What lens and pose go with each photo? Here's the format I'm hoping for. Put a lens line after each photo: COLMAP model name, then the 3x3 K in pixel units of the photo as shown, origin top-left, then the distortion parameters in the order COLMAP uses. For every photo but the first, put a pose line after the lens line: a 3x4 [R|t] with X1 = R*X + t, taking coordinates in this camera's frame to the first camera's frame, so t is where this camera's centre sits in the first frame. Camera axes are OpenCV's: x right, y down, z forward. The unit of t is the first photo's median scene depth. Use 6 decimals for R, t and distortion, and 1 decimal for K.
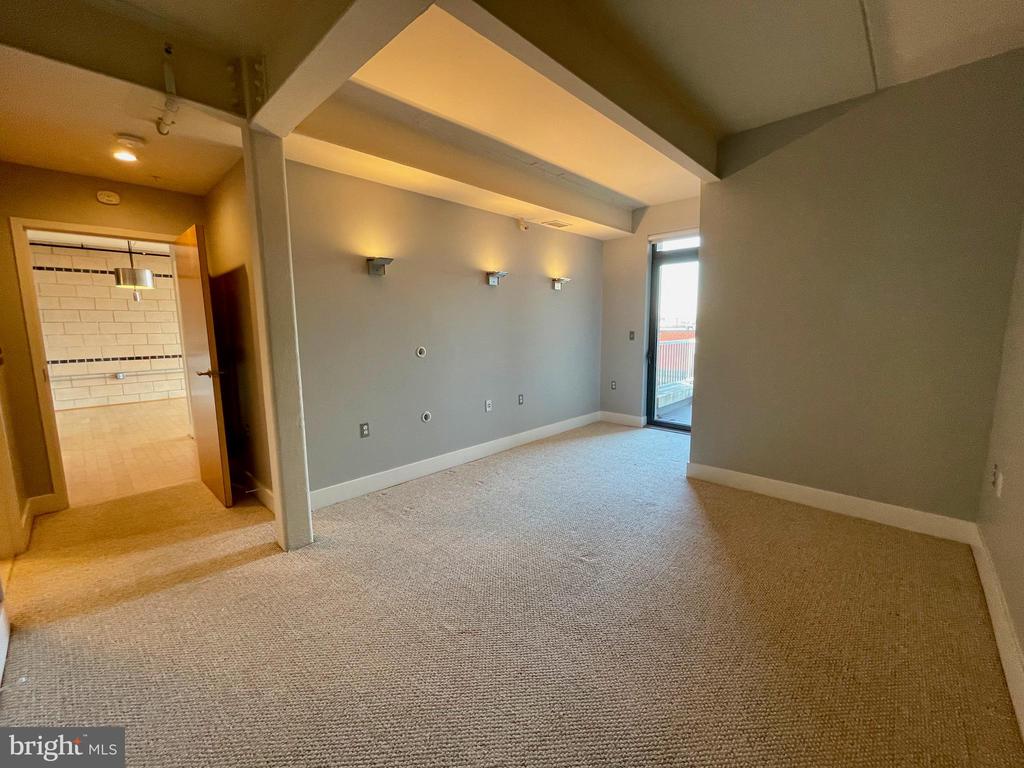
lens RADIAL K [[415.7, 0, 510.7], [0, 415.7, 379.2], [0, 0, 1]] dist [-0.005996, 0.000842]
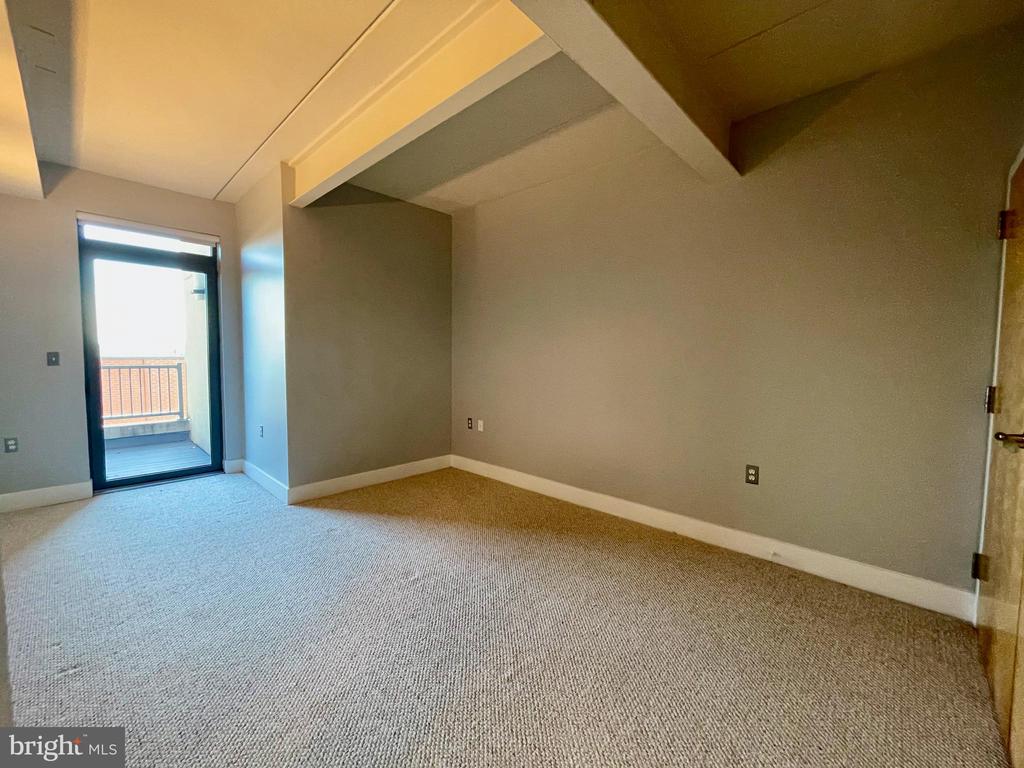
lens RADIAL K [[415.7, 0, 509.1], [0, 415.7, 382.6], [0, 0, 1]] dist [-0.005996, 0.000842]
pose [[-0.013984, -0.045375, 0.998872, -0.407803], [0.120519, 0.991610, 0.046732, -0.018477], [-0.992612, 0.121037, -0.008398, 0.388889]]
